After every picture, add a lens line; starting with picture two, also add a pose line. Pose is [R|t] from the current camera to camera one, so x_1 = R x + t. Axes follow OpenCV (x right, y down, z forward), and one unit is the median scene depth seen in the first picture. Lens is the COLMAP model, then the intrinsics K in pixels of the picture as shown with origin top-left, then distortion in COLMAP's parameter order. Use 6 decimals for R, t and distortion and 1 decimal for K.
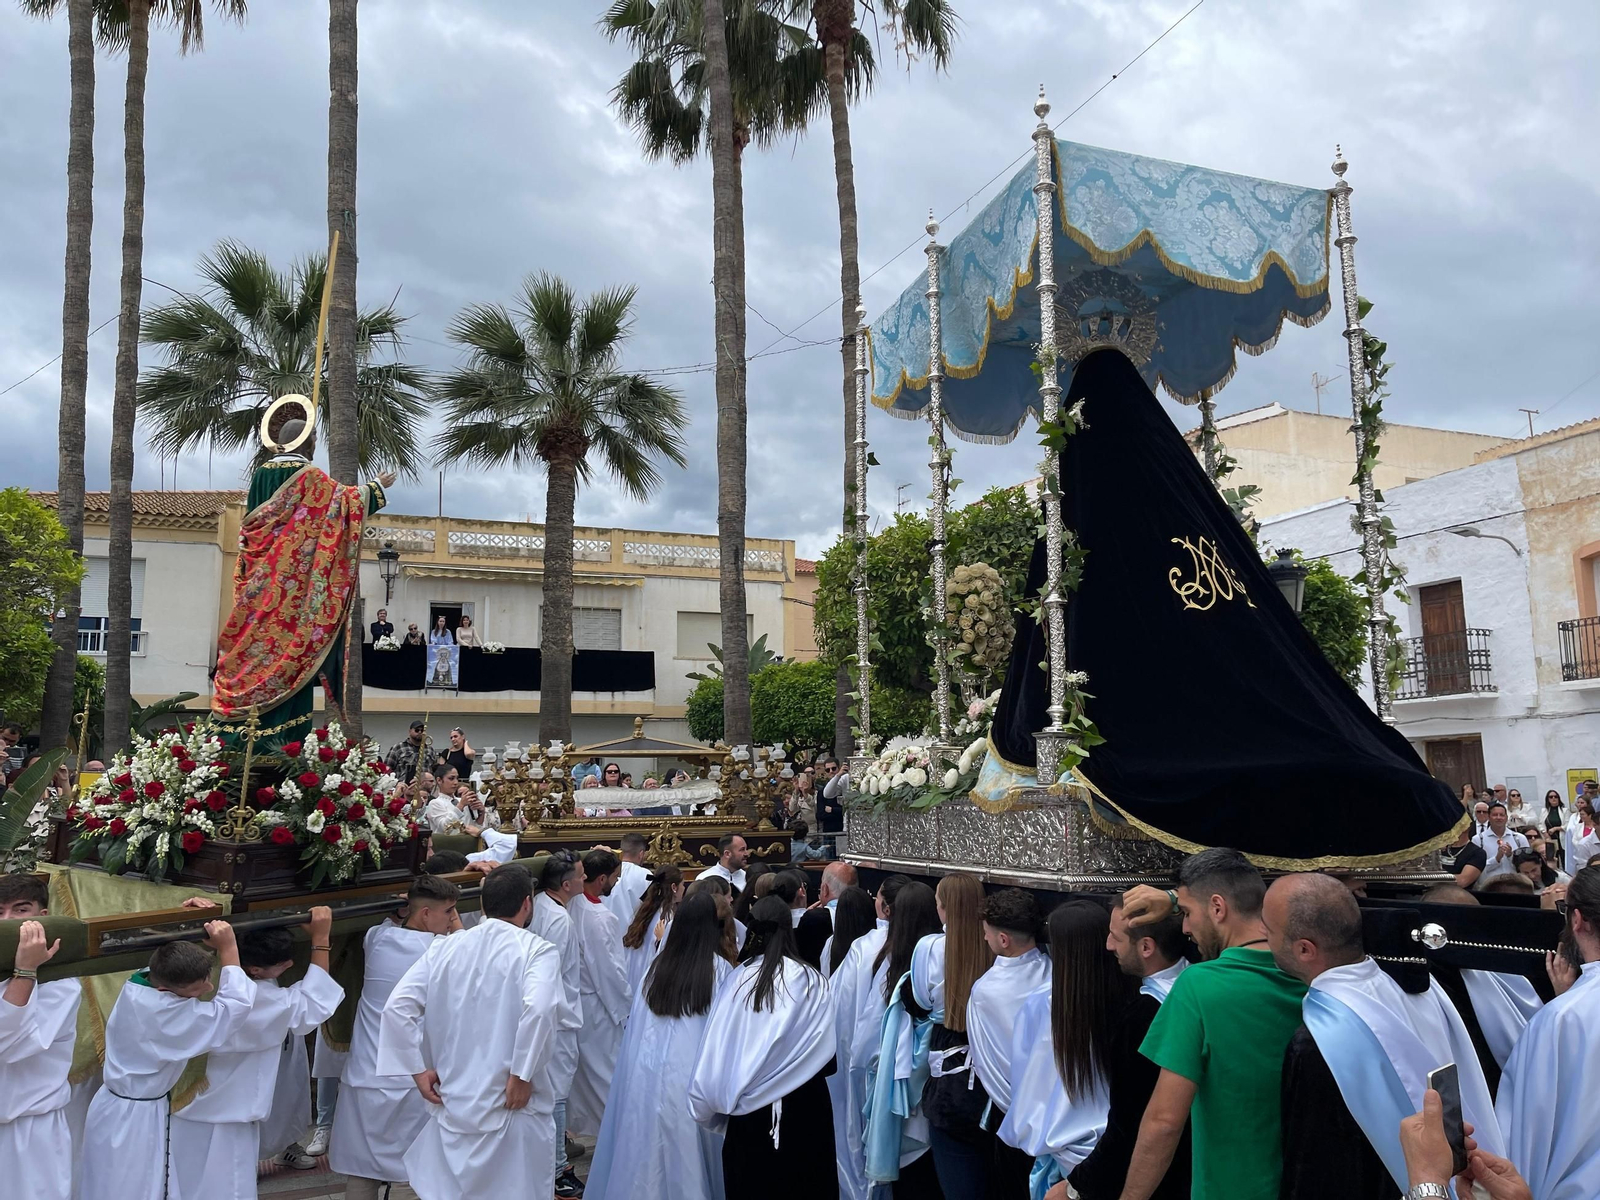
lens RADIAL K [[1220.4, 0, 819.9], [0, 1220.4, 604.4], [0, 0, 1]] dist [0.030032, -0.030215]
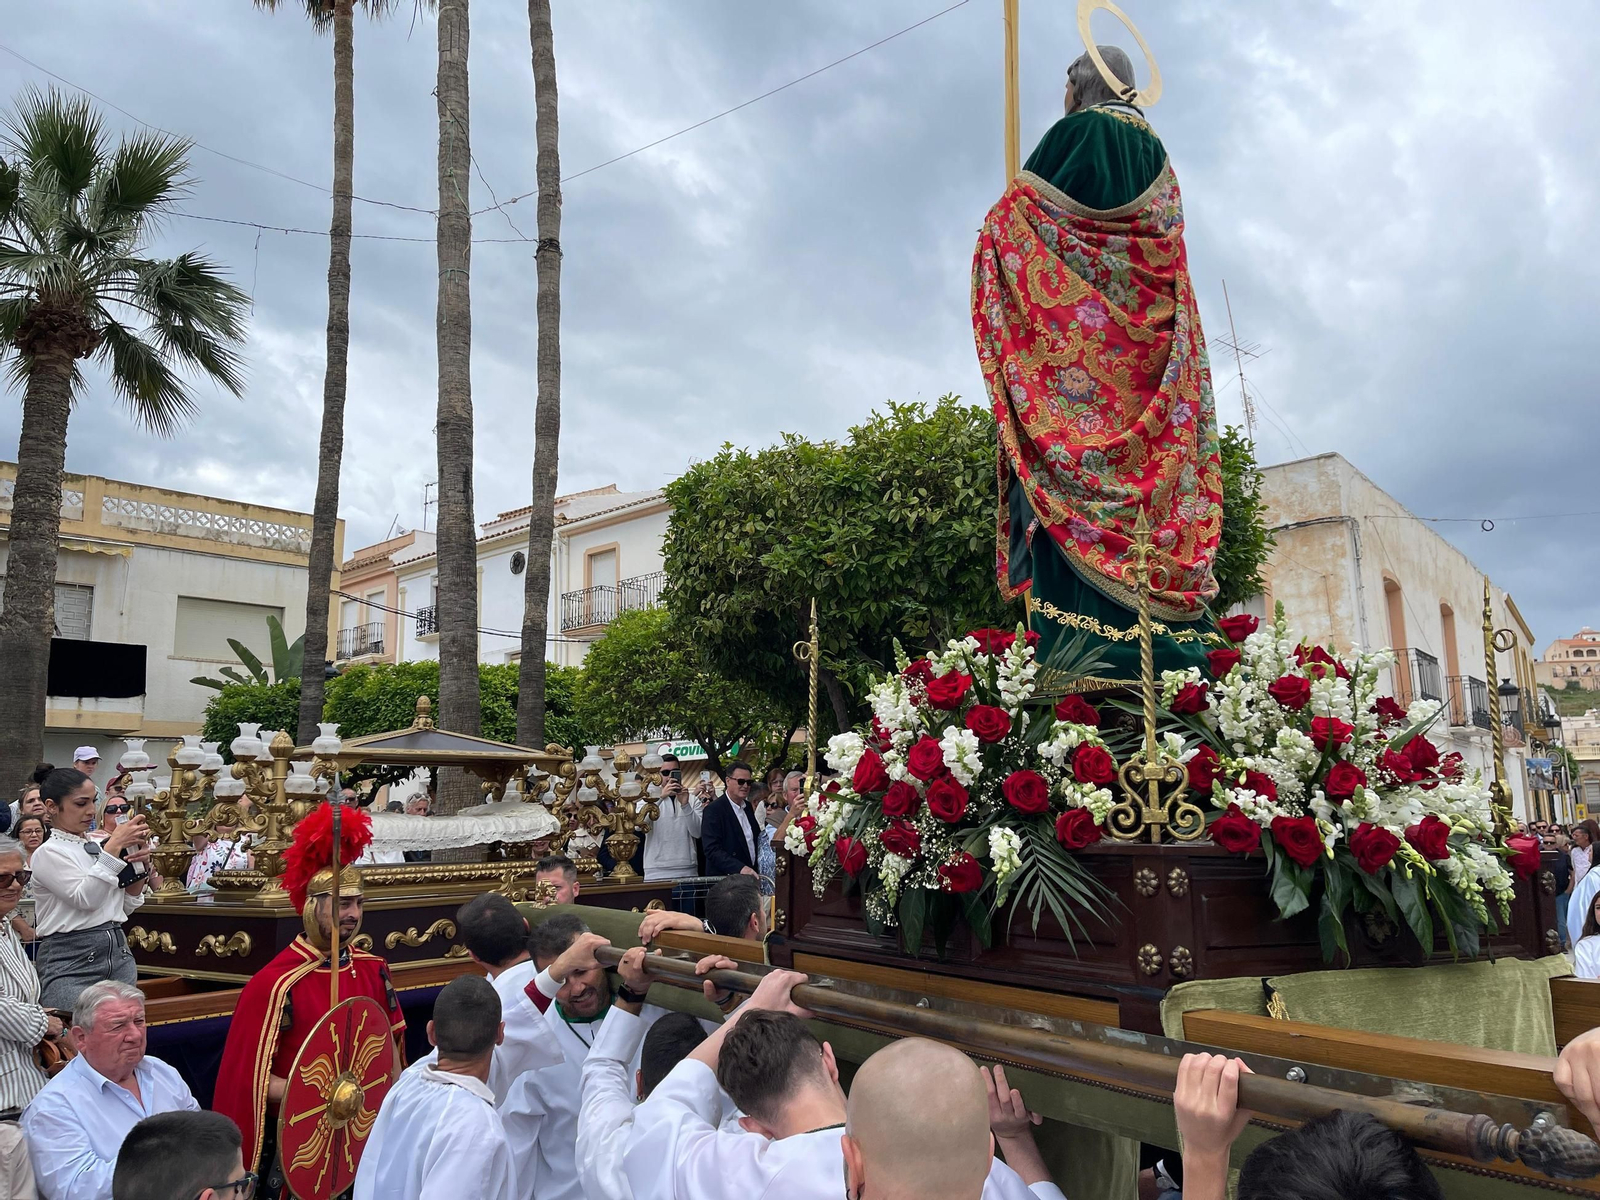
lens RADIAL K [[1220.4, 0, 803.3], [0, 1220.4, 601.8], [0, 0, 1]] dist [0.030032, -0.030215]
pose [[0.898336, 0.072527, 0.433280, -0.114480], [-0.055837, 0.997129, -0.051142, 0.031341], [-0.435745, 0.021750, 0.899807, 0.178132]]
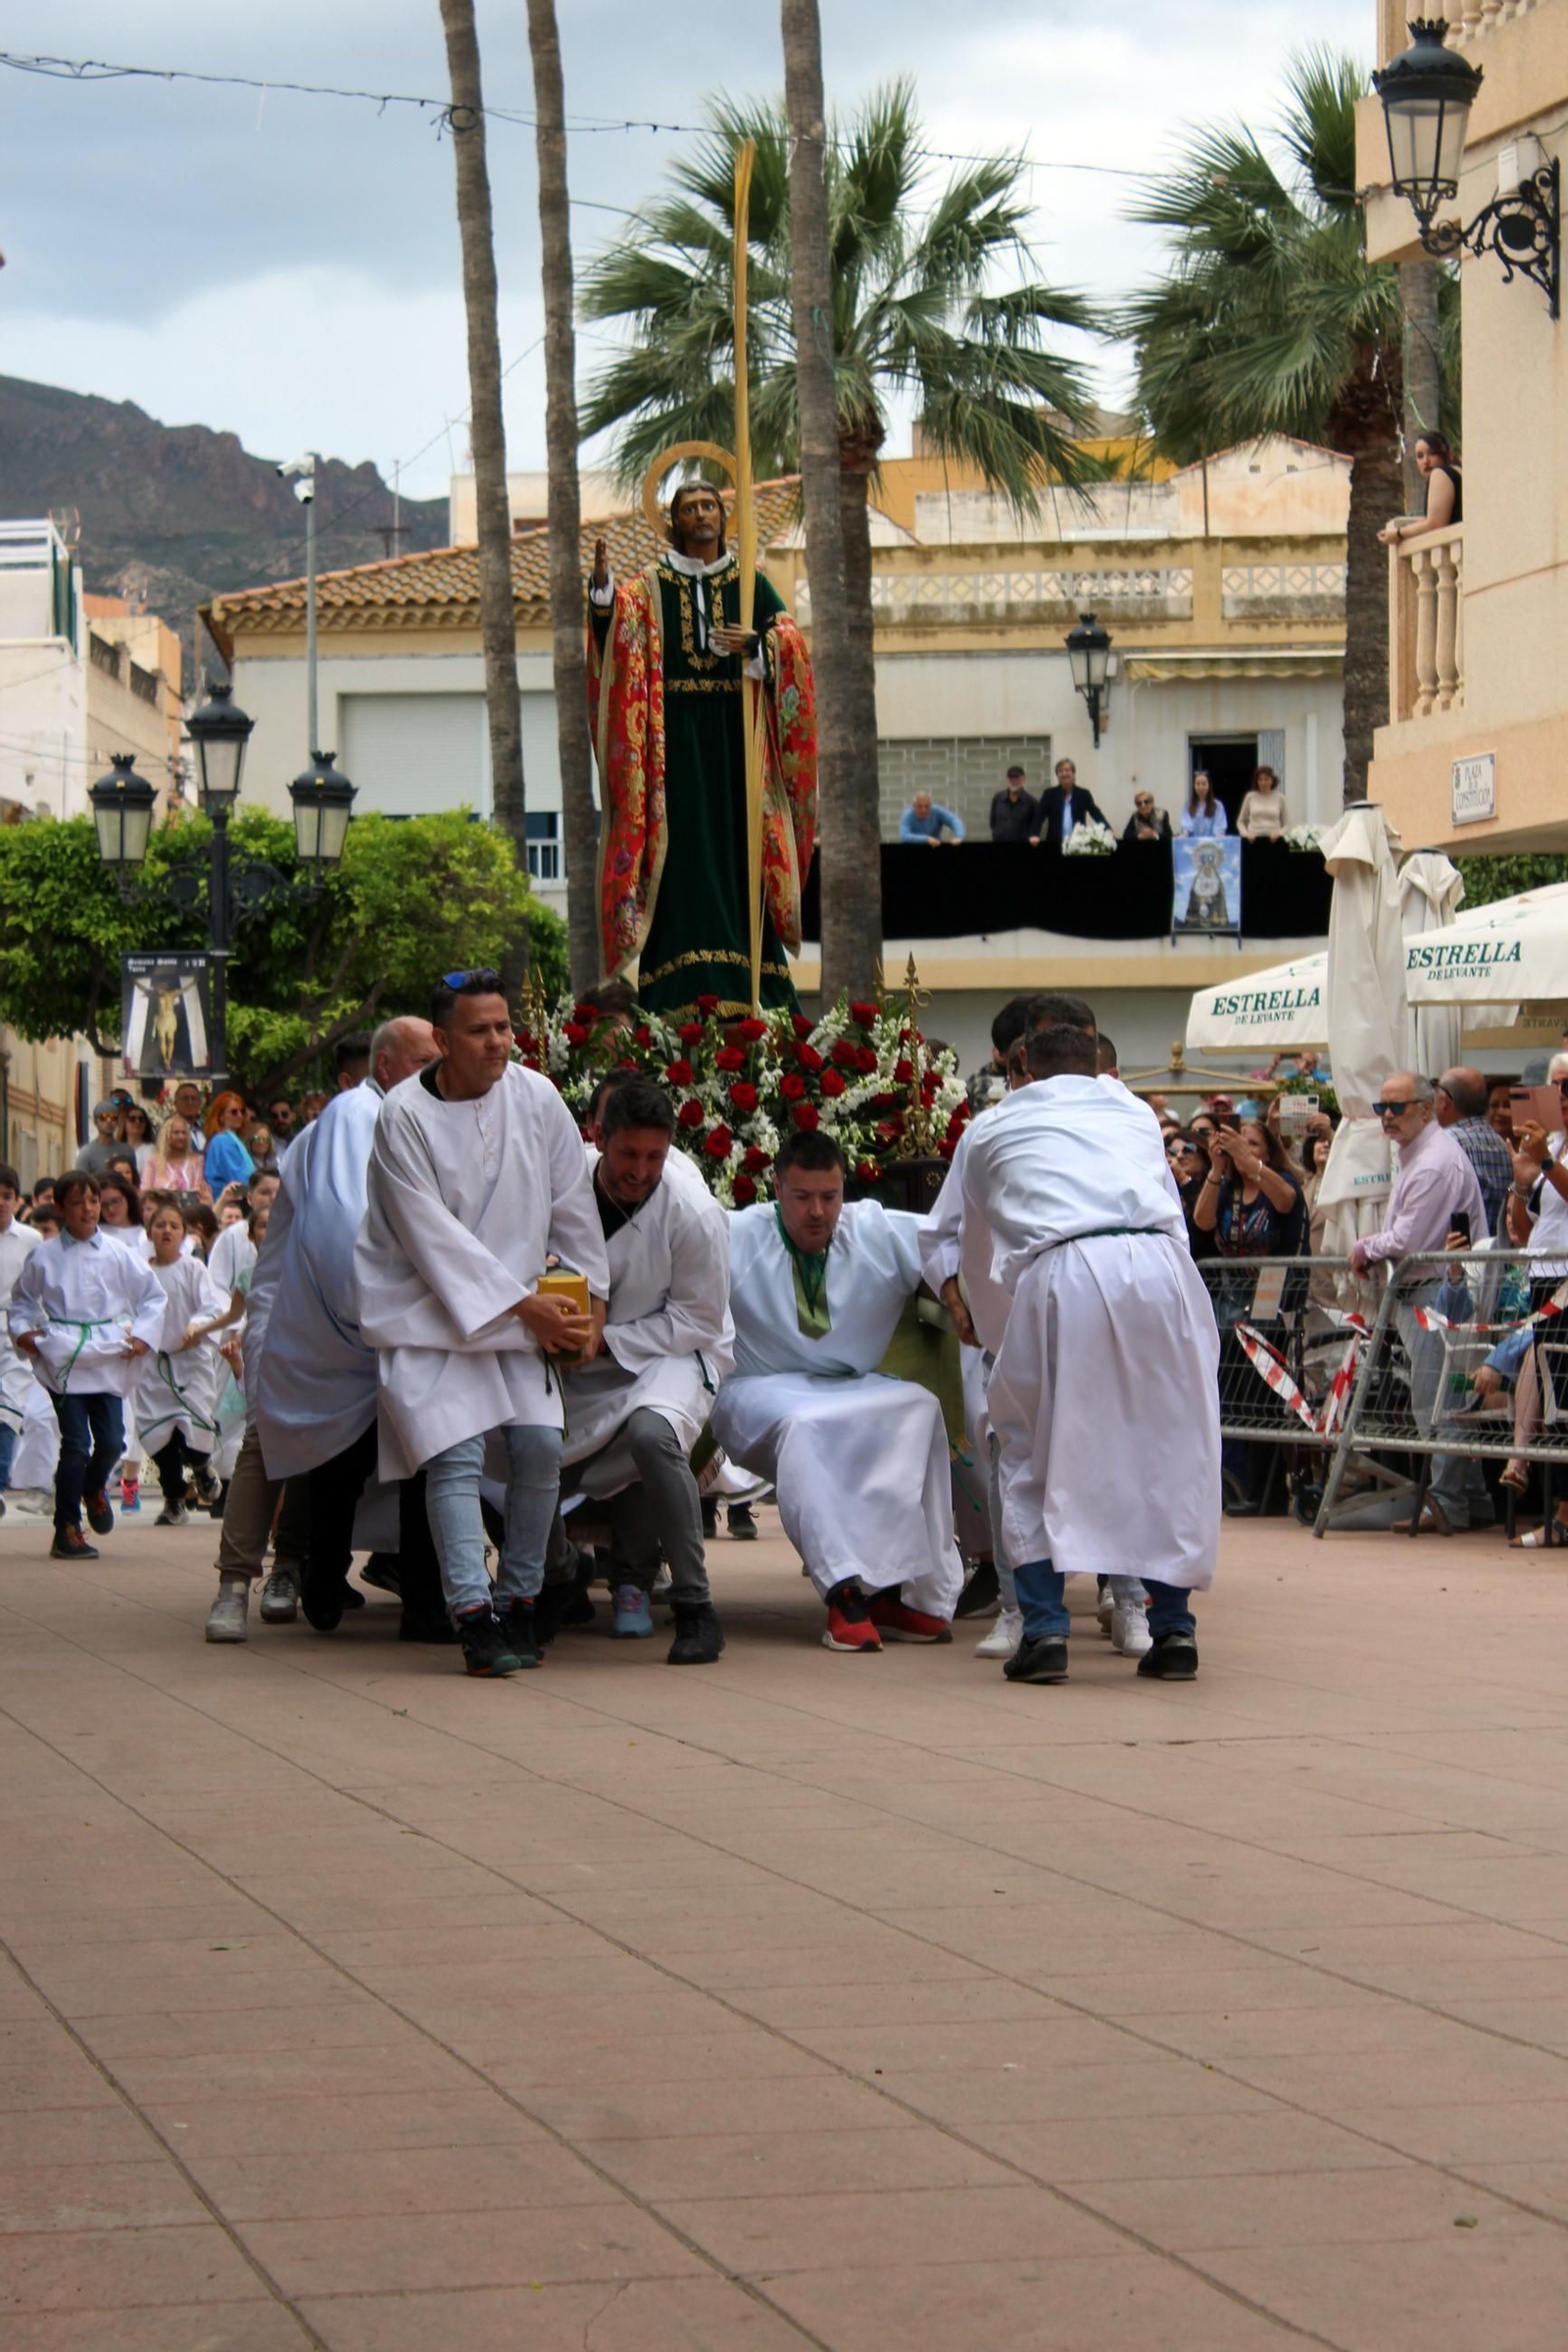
lens RADIAL K [[3882.1, 0, 797.3], [0, 3882.1, 1177.2], [0, 0, 1]] dist [-0.101509, 0.000000]
pose [[0.890417, 0.002903, -0.455136, 0.221727], [0.068871, 0.987606, 0.141036, -0.058017], [0.449904, -0.156927, 0.879182, -0.367953]]
